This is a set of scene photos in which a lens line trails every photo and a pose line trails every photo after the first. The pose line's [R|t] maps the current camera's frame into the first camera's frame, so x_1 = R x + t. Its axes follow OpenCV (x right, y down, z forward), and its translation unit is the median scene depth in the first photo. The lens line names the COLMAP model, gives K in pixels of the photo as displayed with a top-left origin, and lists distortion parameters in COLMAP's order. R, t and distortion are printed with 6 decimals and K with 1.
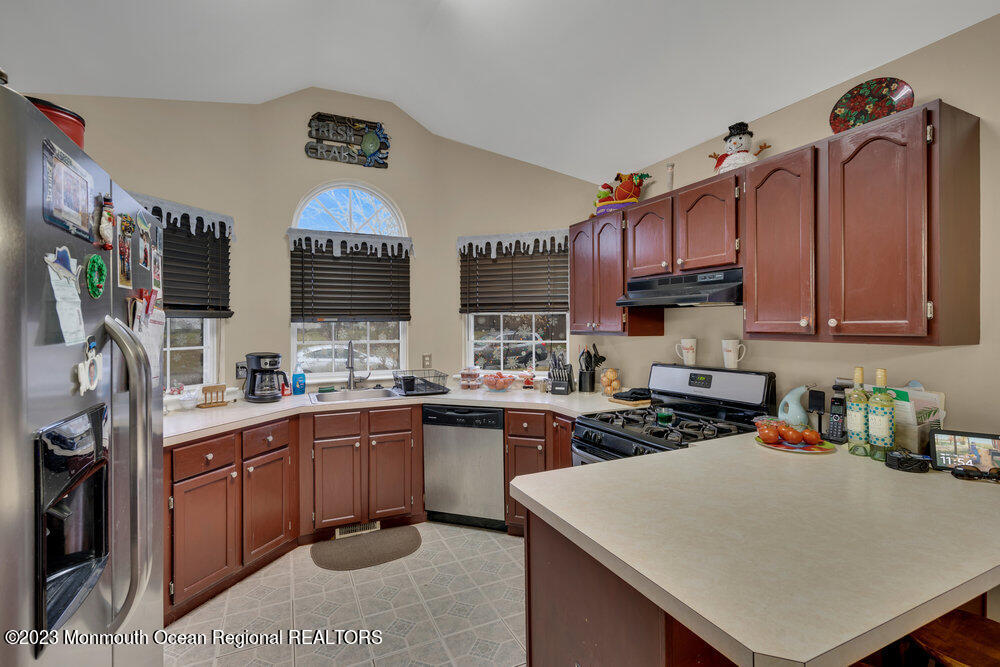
lens RADIAL K [[460.4, 0, 498.4], [0, 460.4, 326.4], [0, 0, 1]] dist [-0.001445, 0.000814]
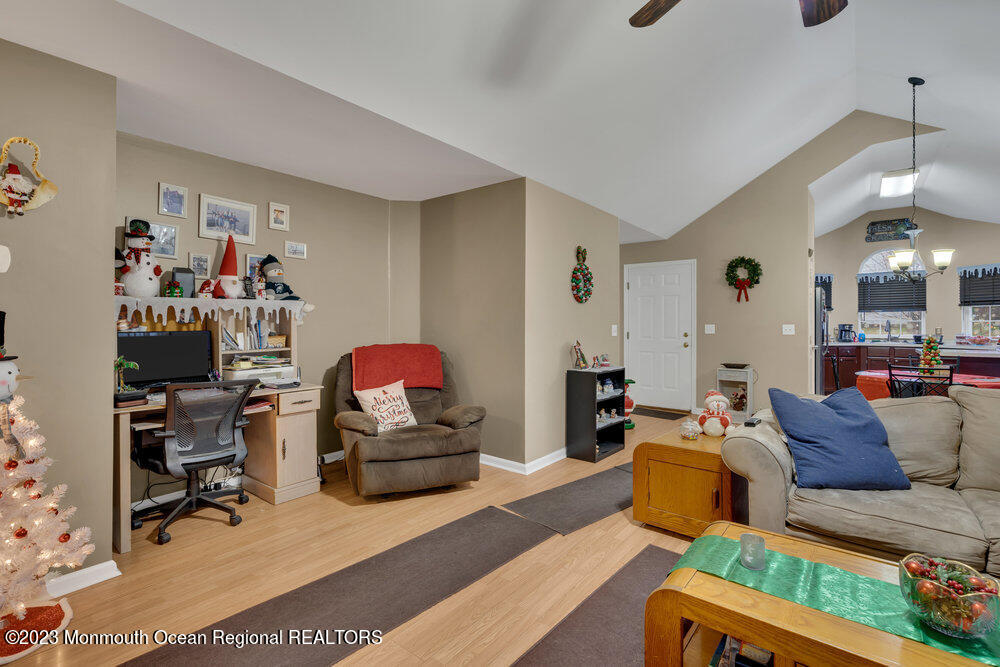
lens RADIAL K [[460.4, 0, 490.1], [0, 460.4, 318.5], [0, 0, 1]] dist [-0.001445, 0.000814]
pose [[0.429181, -0.004390, -0.903208, 0.876893], [-0.002080, 0.999981, -0.005848, 0.040529], [0.903216, 0.004388, 0.429164, -1.735297]]
